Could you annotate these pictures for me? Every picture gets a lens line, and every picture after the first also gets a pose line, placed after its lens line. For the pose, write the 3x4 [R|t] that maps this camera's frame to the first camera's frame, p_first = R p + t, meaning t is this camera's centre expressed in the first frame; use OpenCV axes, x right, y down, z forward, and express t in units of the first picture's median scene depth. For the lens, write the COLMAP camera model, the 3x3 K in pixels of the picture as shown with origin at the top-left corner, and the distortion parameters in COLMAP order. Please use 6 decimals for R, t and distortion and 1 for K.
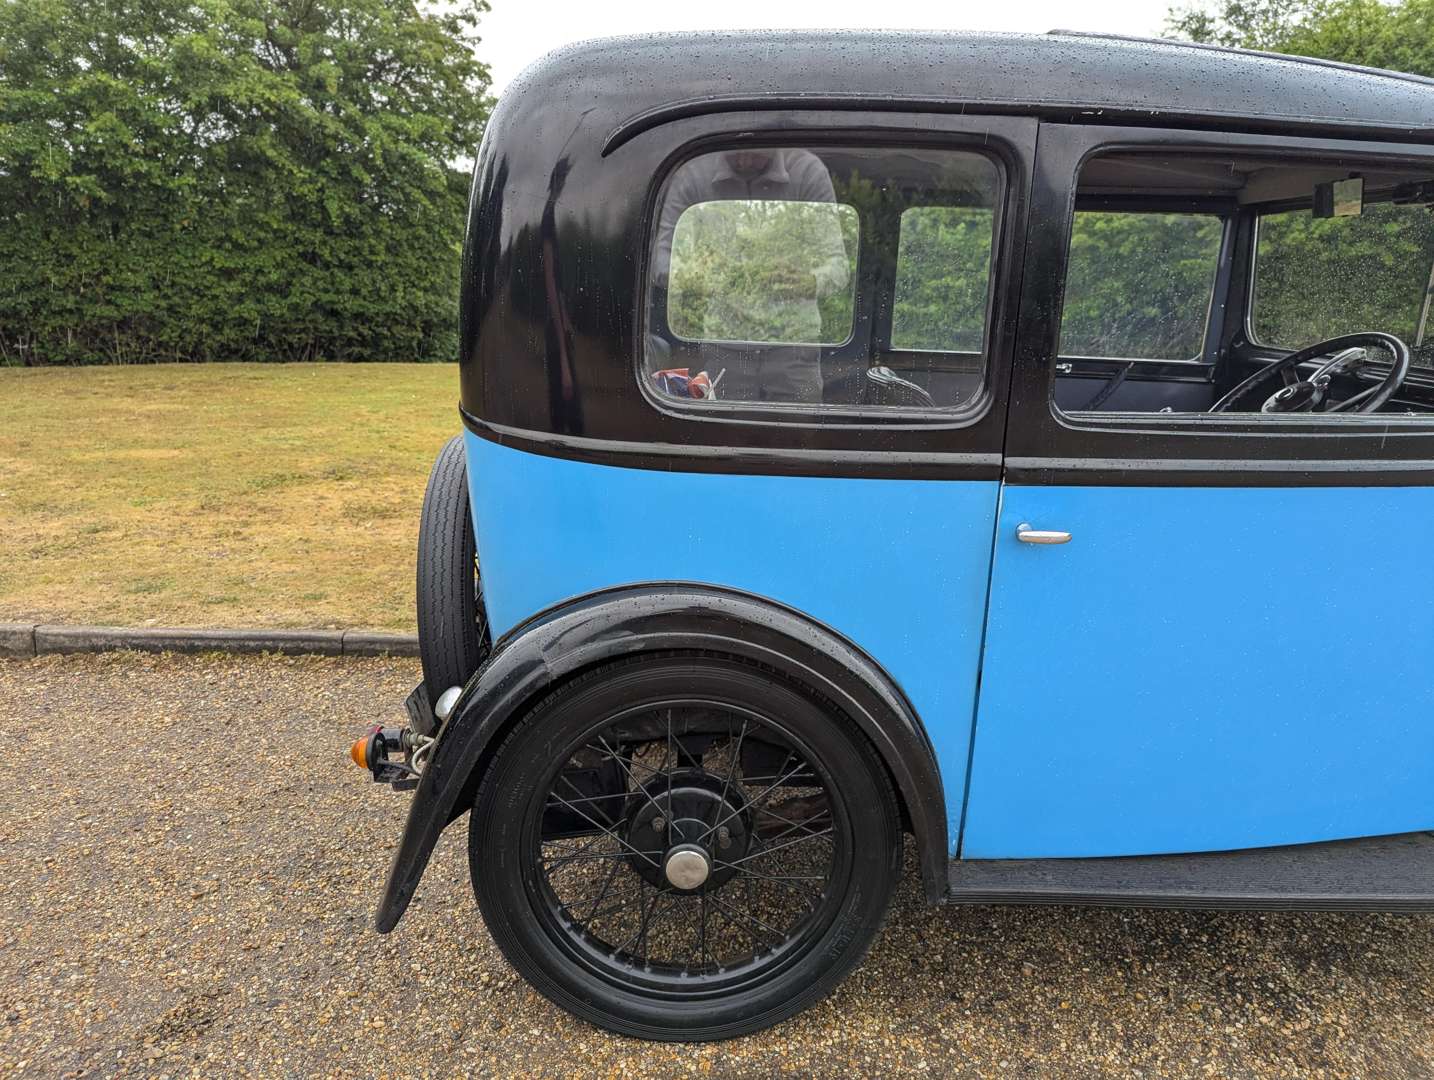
lens RADIAL K [[1010.6, 0, 740.4], [0, 1010.6, 535.1], [0, 0, 1]] dist [0.057423, -0.049336]
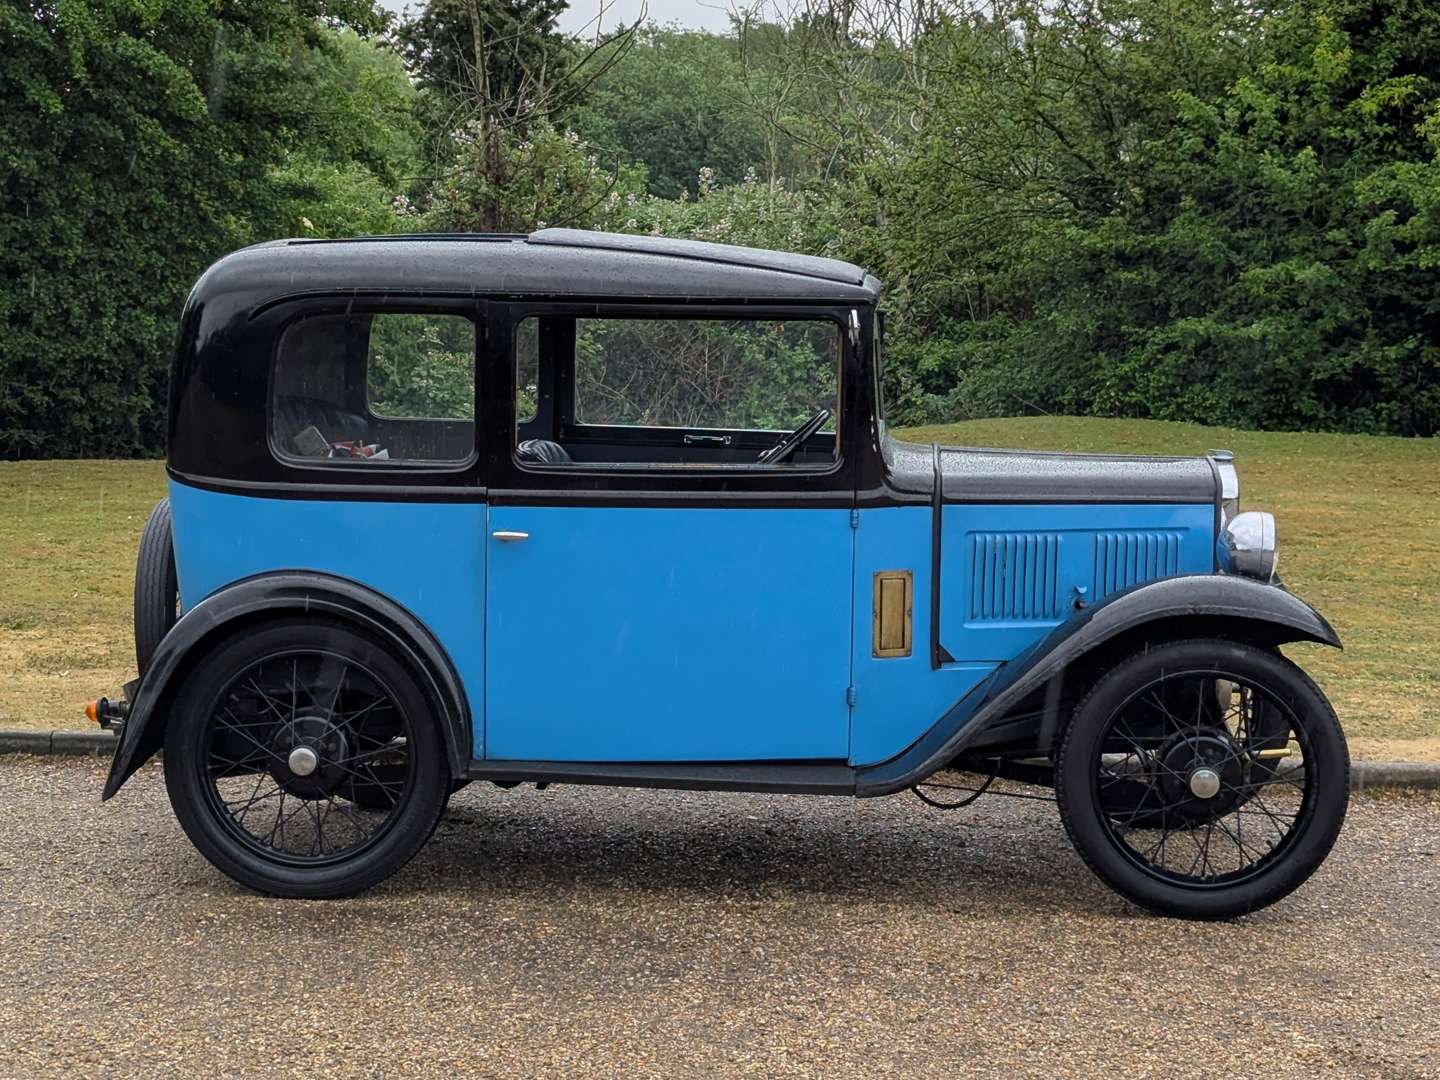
lens RADIAL K [[2551.2, 0, 722.5], [0, 2551.2, 533.5], [0, 0, 1]] dist [0.073992, 0.000000]
pose [[0.996824, -0.008158, -0.079222, 0.113672], [-0.002815, 0.990509, -0.137421, 0.066209], [0.079591, 0.137208, 0.987340, -0.359351]]
